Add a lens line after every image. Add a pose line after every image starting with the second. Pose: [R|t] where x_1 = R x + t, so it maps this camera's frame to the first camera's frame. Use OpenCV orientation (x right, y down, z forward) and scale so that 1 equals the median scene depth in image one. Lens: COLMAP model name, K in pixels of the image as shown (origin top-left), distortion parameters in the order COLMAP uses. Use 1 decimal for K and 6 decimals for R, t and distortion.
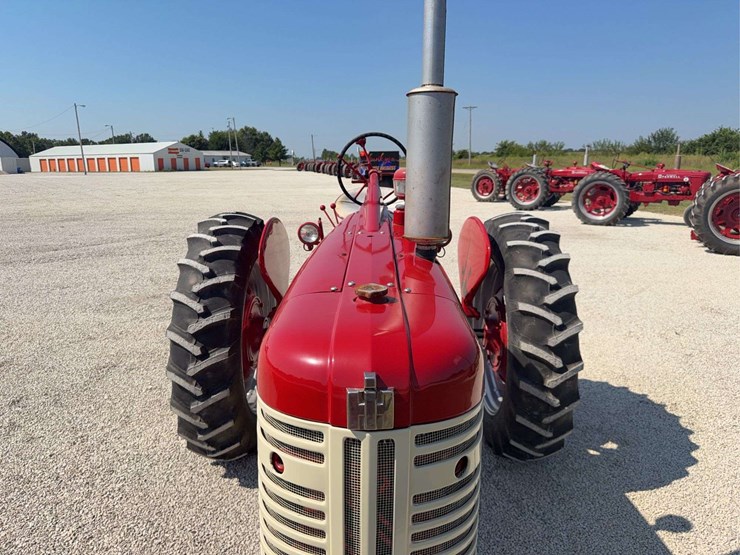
lens RADIAL K [[523.5, 0, 369.3], [0, 523.5, 274.6], [0, 0, 1]] dist [0.045686, -0.073364]
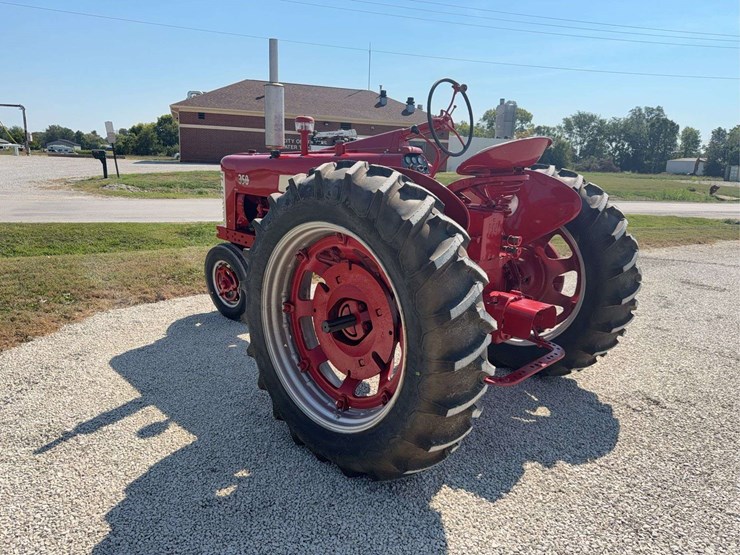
lens RADIAL K [[523.5, 0, 381.0], [0, 523.5, 279.3], [0, 0, 1]] dist [0.045686, -0.073364]
pose [[-0.685038, 0.145177, -0.713896, 0.878437], [-0.178532, 0.916606, 0.357715, -0.253274], [0.706293, 0.372502, -0.601991, 1.663579]]
